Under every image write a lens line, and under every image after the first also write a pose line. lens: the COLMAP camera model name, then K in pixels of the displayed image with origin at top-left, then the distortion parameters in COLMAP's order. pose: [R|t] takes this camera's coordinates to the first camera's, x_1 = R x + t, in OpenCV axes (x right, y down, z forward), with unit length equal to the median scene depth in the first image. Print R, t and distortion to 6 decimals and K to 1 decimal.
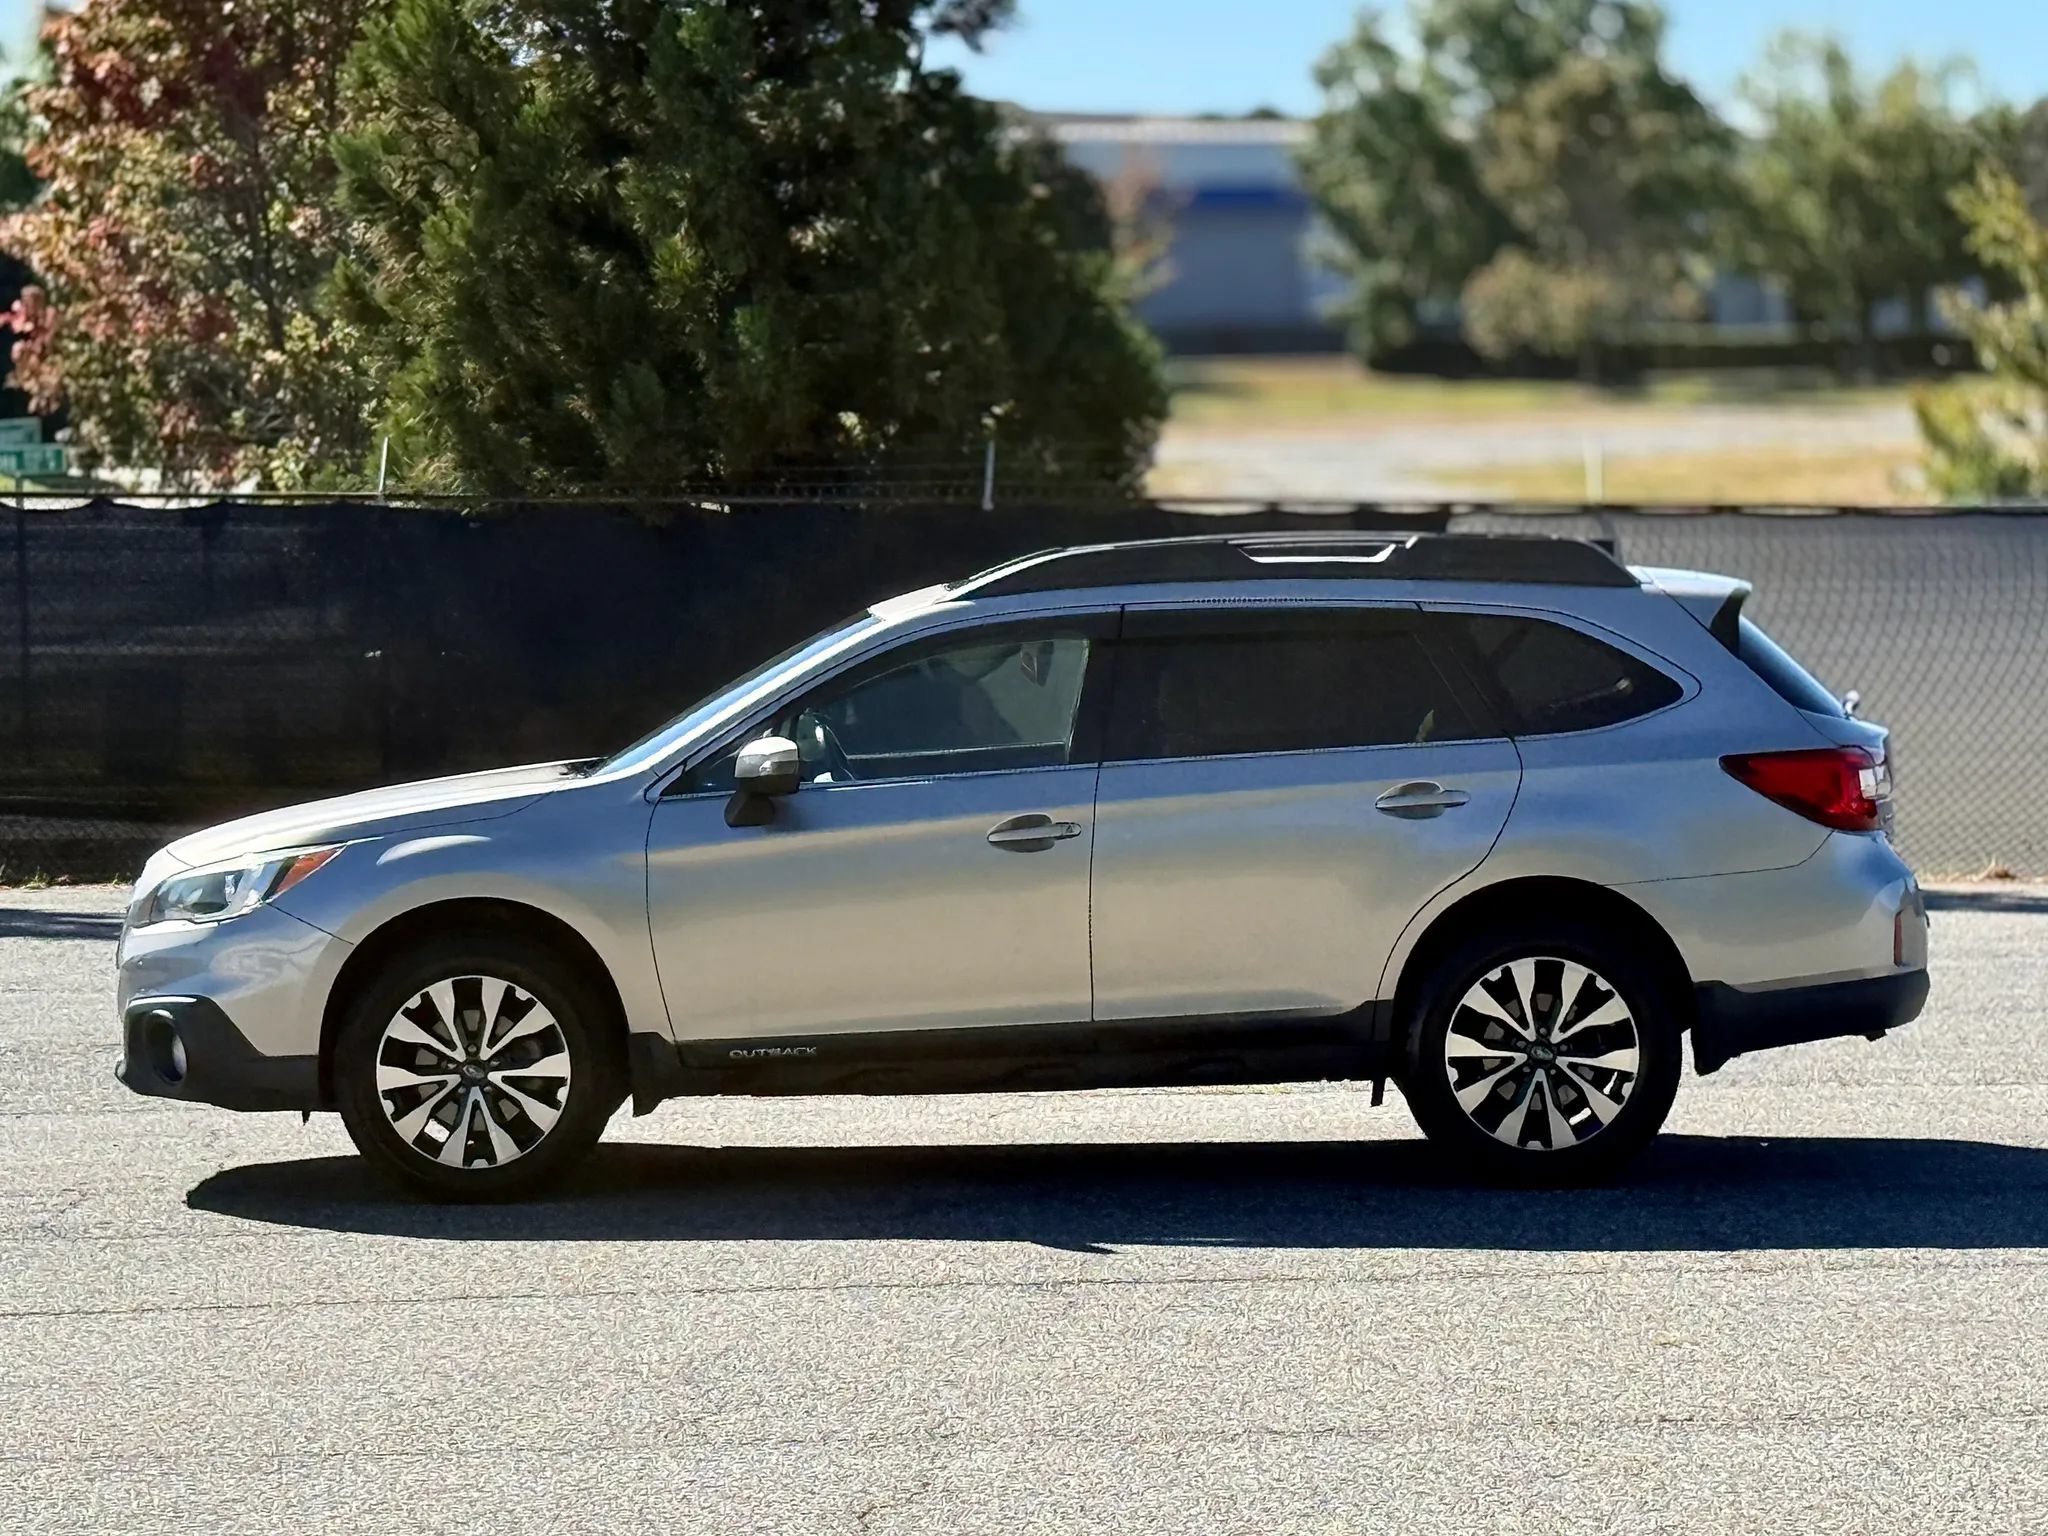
lens RADIAL K [[8788.5, 0, 1024.0], [0, 8788.5, 768.0], [0, 0, 1]] dist [-0.323104, -6.056076]
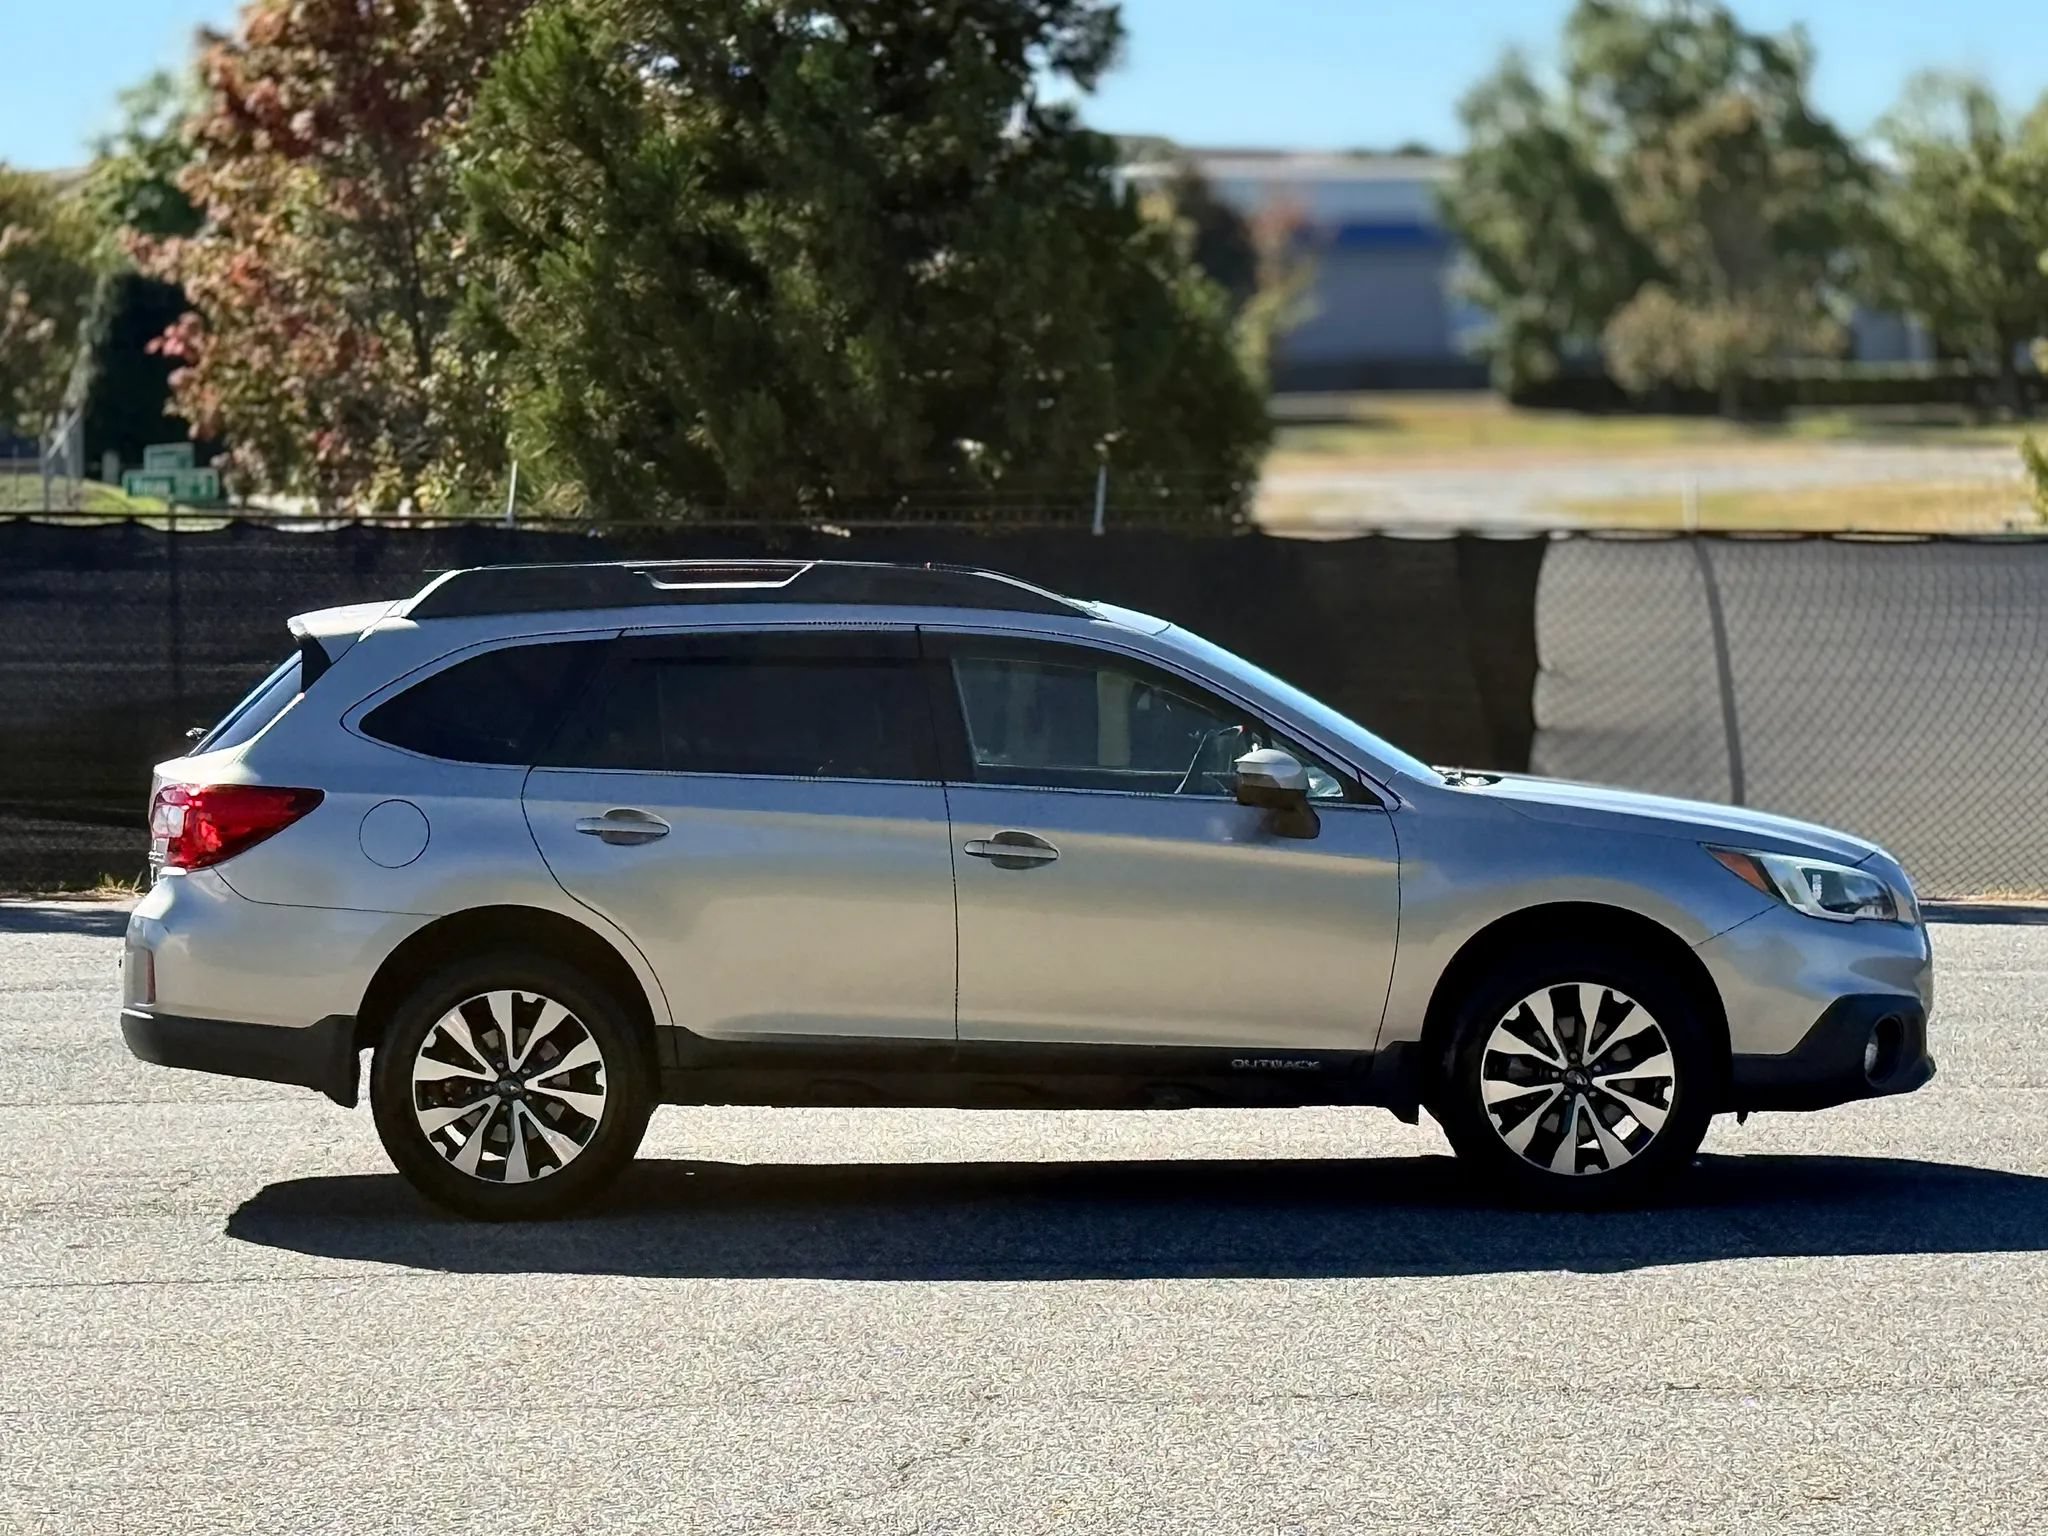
lens RADIAL K [[10473.4, 0, 1024.0], [0, 10473.4, 768.0], [0, 0, 1]] dist [-0.516045, -23.157966]
pose [[0.998172, 0.004910, -0.060246, 0.060768], [-0.005924, 0.999844, -0.016668, 0.018398], [0.060154, 0.016994, 0.998044, -0.220620]]
